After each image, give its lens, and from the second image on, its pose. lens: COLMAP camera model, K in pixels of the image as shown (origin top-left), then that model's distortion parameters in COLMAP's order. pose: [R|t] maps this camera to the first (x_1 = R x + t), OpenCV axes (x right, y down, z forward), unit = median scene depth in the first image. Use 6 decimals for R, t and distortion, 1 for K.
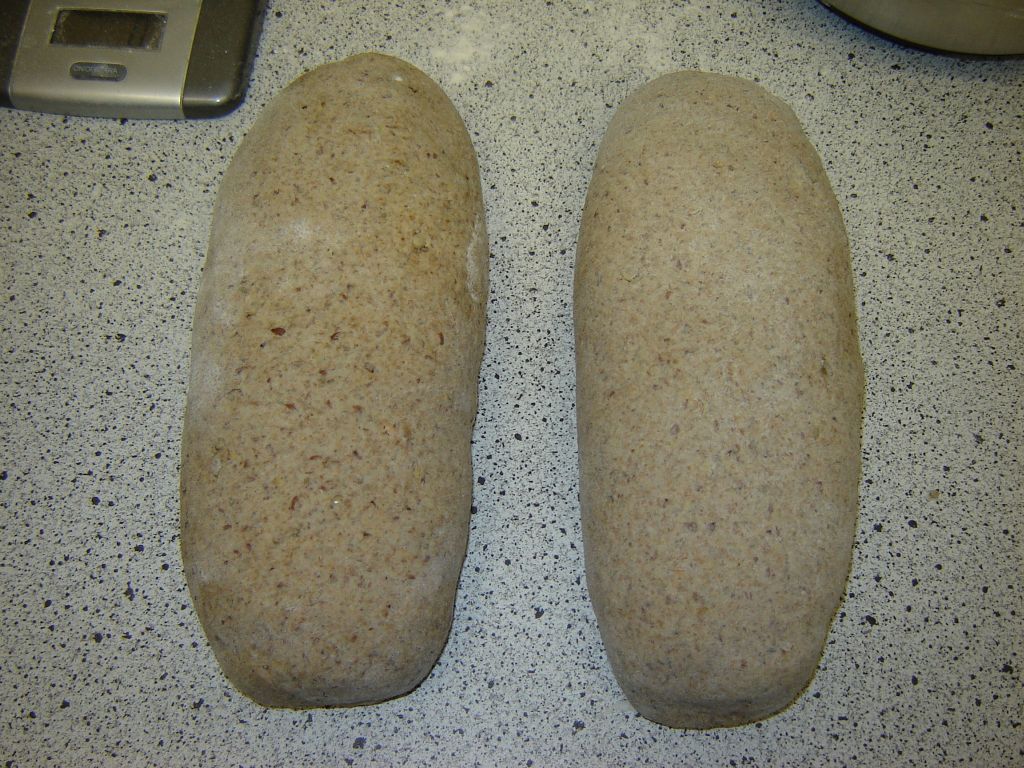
lens RADIAL K [[1138.6, 0, 512.0], [0, 1138.6, 384.1], [0, 0, 1]] dist [-0.124181, 0.000000]
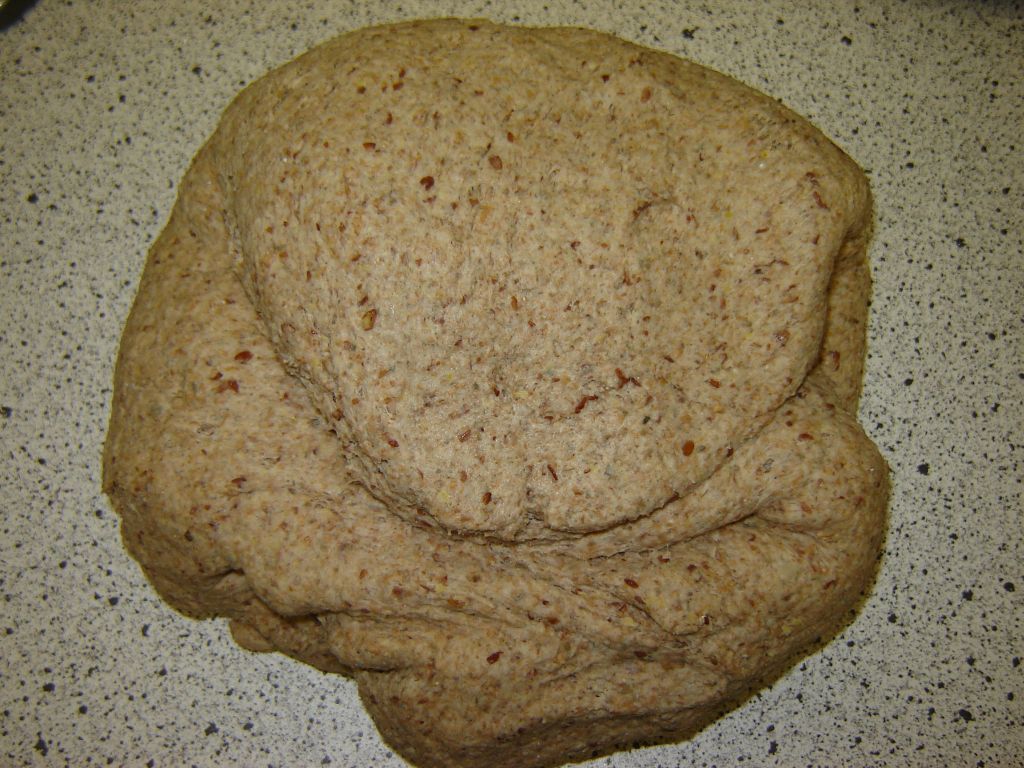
lens RADIAL K [[1138.6, 0, 512.4], [0, 1138.6, 386.1], [0, 0, 1]] dist [-0.124181, 0.000000]
pose [[0.997515, -0.068091, 0.018074, -0.004263], [0.069884, 0.988818, -0.131742, 0.068599], [-0.008902, 0.132677, 0.991119, 0.215214]]
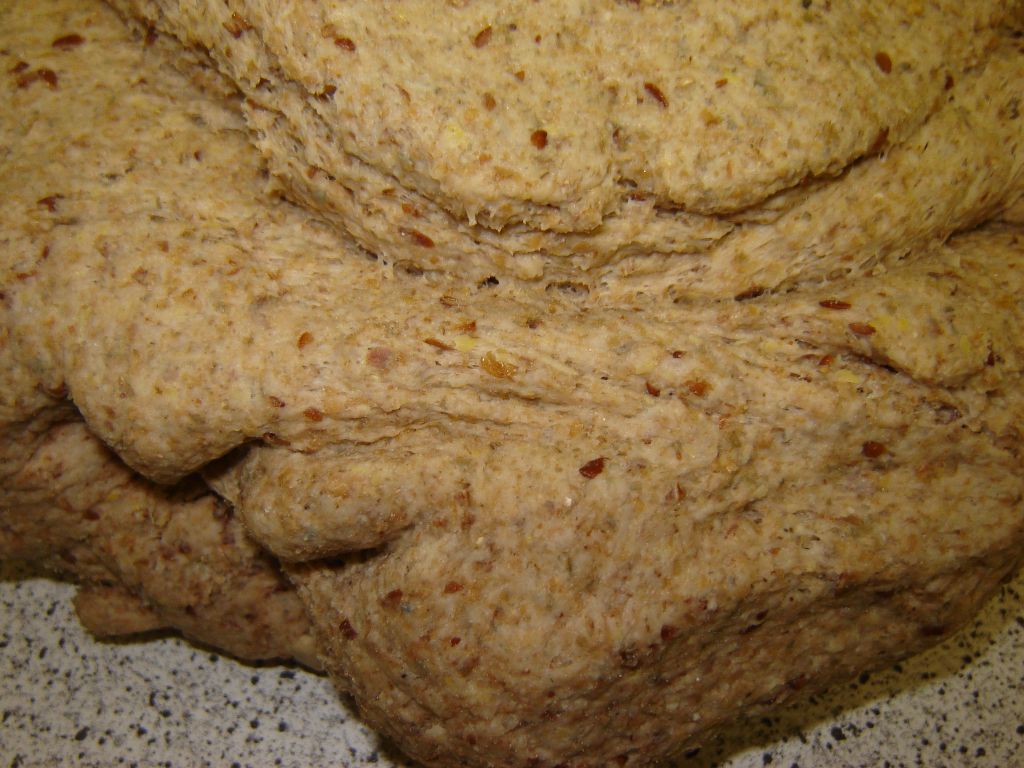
lens RADIAL K [[1138.6, 0, 512.8], [0, 1138.6, 382.5], [0, 0, 1]] dist [-0.124181, 0.000000]
pose [[0.979986, -0.169882, 0.103765, -0.072011], [0.195708, 0.917536, -0.346159, 0.239655], [-0.036402, 0.359539, 0.932420, 0.634310]]
